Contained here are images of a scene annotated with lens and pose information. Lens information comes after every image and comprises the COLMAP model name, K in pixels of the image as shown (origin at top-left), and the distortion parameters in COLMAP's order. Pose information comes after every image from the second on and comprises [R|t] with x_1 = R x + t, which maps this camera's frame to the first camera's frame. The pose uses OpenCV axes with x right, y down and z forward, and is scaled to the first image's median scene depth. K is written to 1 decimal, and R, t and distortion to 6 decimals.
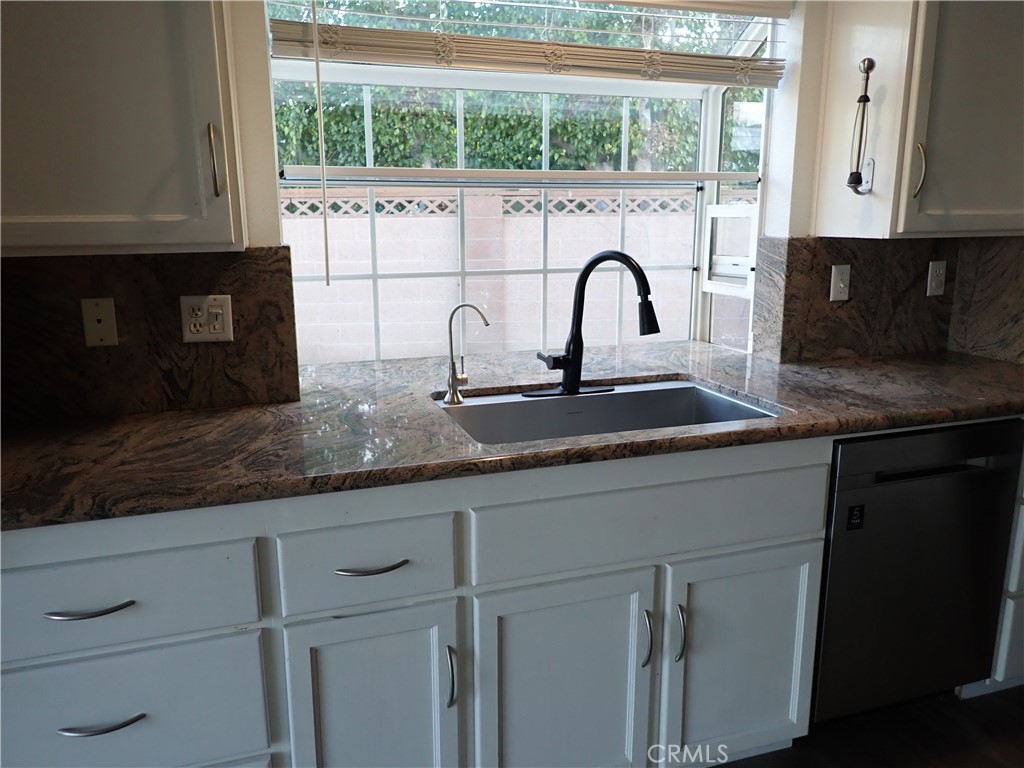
lens RADIAL K [[751.6, 0, 503.2], [0, 751.6, 385.0], [0, 0, 1]] dist [0.024993, -0.032920]
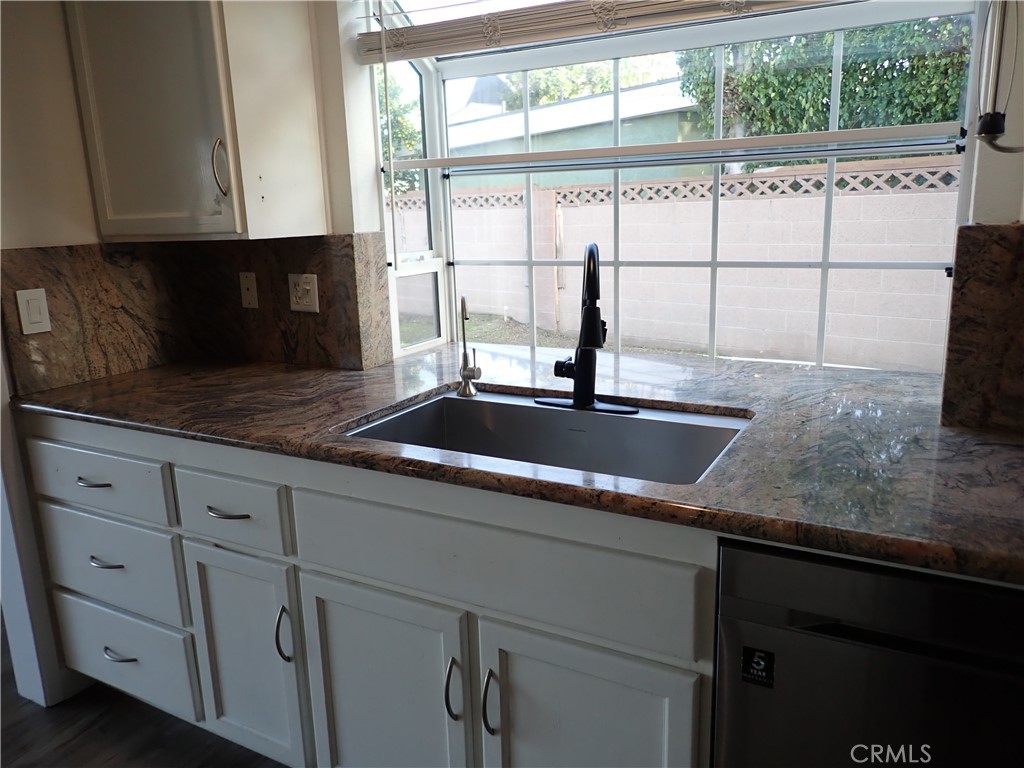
lens RADIAL K [[751.6, 0, 503.2], [0, 751.6, 385.0], [0, 0, 1]] dist [0.024993, -0.032920]
pose [[0.683222, 0.152770, -0.714052, 0.710914], [-0.132641, 0.987566, 0.084374, -0.083616], [0.718063, 0.037067, 0.694990, 0.371069]]
